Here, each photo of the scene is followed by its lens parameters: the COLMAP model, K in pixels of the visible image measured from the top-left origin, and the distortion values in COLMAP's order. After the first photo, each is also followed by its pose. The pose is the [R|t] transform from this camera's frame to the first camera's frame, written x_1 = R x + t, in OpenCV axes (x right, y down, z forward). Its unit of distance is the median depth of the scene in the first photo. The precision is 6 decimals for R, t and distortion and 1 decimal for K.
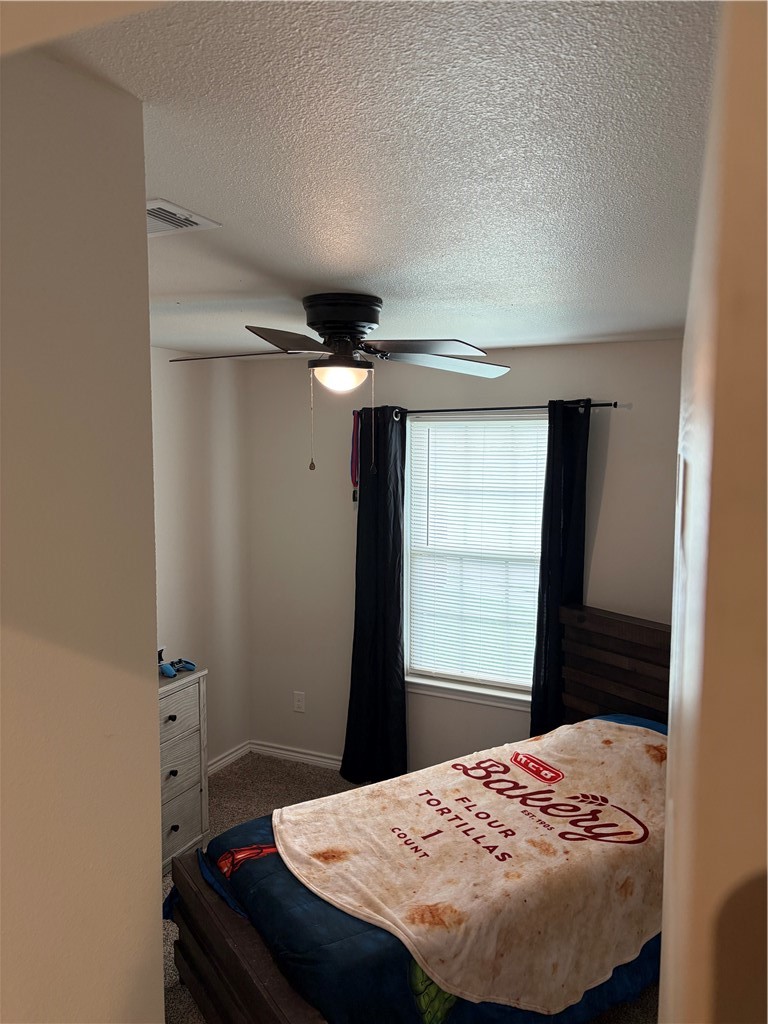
lens RADIAL K [[762.6, 0, 384.0], [0, 762.6, 512.0], [0, 0, 1]] dist [0.081001, -0.082908]
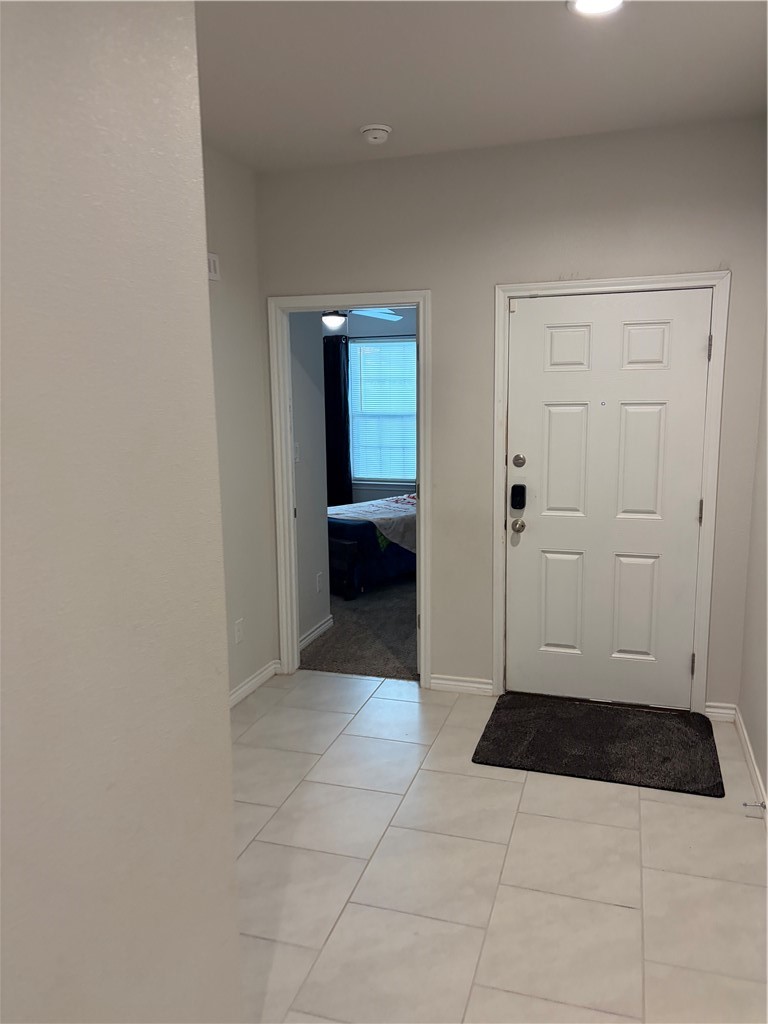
lens RADIAL K [[762.6, 0, 384.0], [0, 762.6, 512.0], [0, 0, 1]] dist [0.081001, -0.082908]
pose [[0.989678, -0.042434, 0.136882, -0.163330], [0.031346, 0.996125, 0.082168, 0.146390], [-0.139838, -0.077029, 0.987174, -0.929742]]
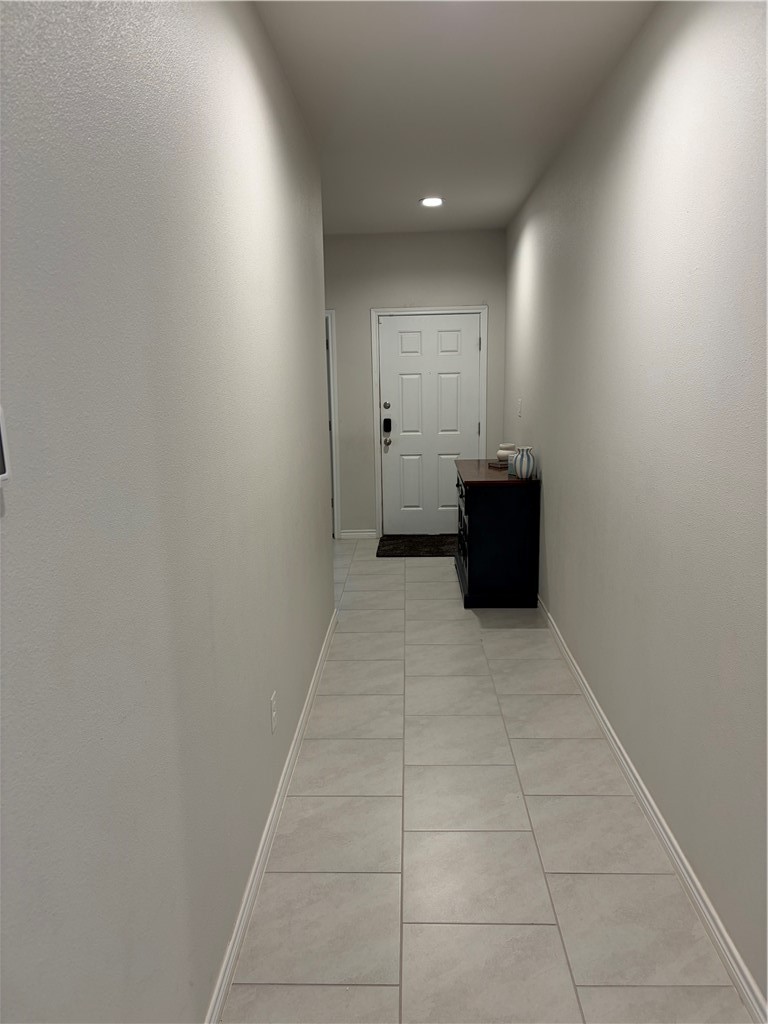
lens RADIAL K [[755.8, 0, 368.8], [0, 755.8, 503.1], [0, 0, 1]] dist [0.230498, -0.472799]
pose [[0.920825, -0.090650, 0.379295, -0.556669], [0.059009, 0.993798, 0.094256, 0.218244], [-0.385487, -0.064412, 0.920462, -1.565741]]
